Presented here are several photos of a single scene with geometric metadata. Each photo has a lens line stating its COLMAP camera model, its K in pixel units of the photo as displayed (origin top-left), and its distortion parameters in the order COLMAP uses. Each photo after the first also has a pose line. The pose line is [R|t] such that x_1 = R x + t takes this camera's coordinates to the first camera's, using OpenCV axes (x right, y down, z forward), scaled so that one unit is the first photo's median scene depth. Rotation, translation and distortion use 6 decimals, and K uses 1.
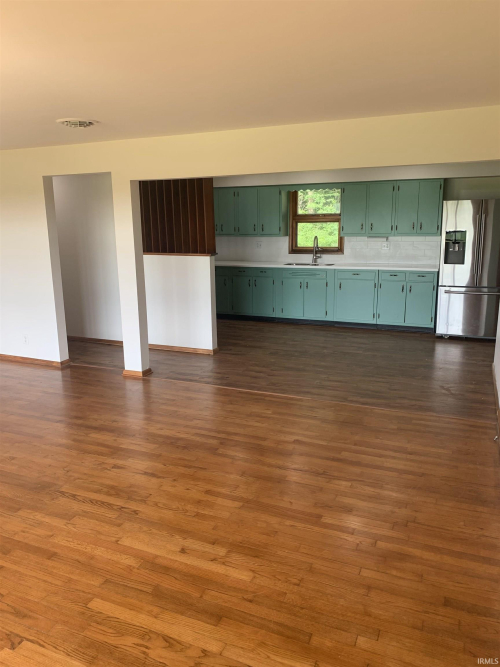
lens RADIAL K [[508.2, 0, 249.4], [0, 508.2, 330.2], [0, 0, 1]] dist [0.058812, -0.063589]
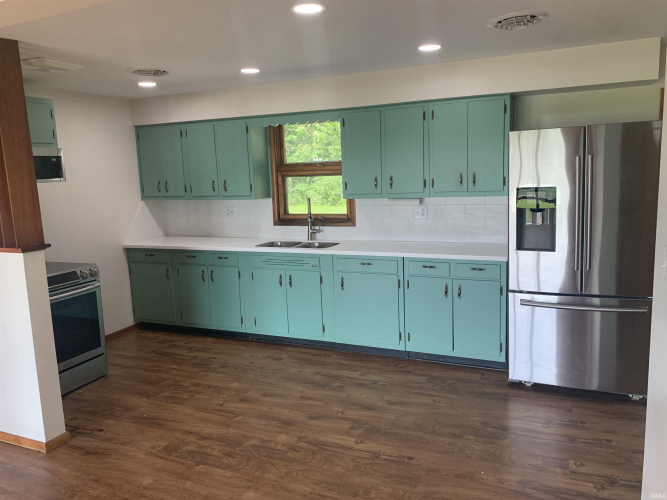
lens RADIAL K [[508.2, 0, 333.5], [0, 508.2, 250.0], [0, 0, 1]] dist [0.058812, -0.063589]
pose [[0.999732, -0.022535, -0.005243, 0.218585], [0.022188, 0.998023, -0.058800, -0.115577], [0.006558, 0.058668, 0.998256, 0.532493]]
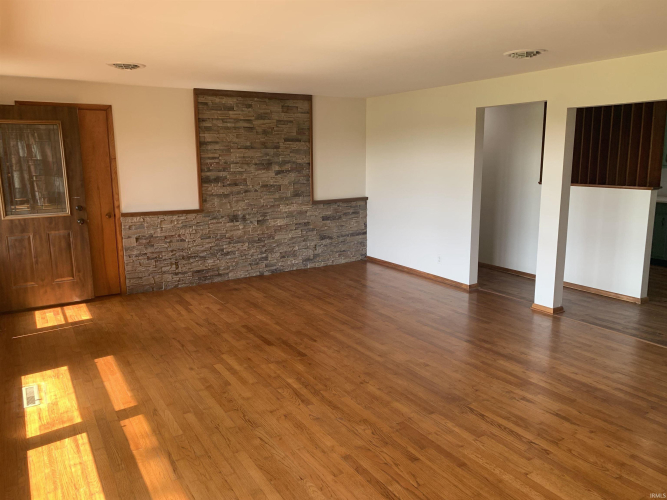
lens RADIAL K [[508.2, 0, 333.5], [0, 508.2, 250.0], [0, 0, 1]] dist [0.058812, -0.063589]
pose [[0.825045, 0.113958, -0.553456, -0.029581], [-0.123893, 0.992102, 0.019587, 0.004911], [0.551317, 0.052409, 0.832648, -0.021773]]
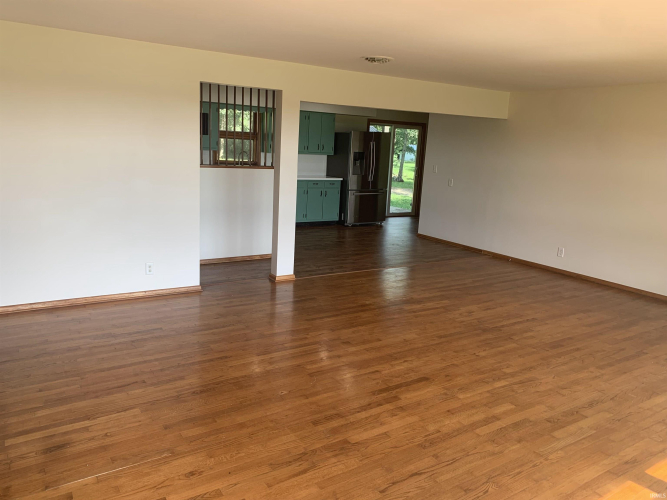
lens RADIAL K [[508.2, 0, 333.5], [0, 508.2, 250.0], [0, 0, 1]] dist [0.058812, -0.063589]
pose [[0.551960, -0.133829, 0.823061, -0.959814], [0.124946, 0.989167, 0.077046, -0.041351], [-0.824457, 0.060312, 0.562702, 0.284386]]
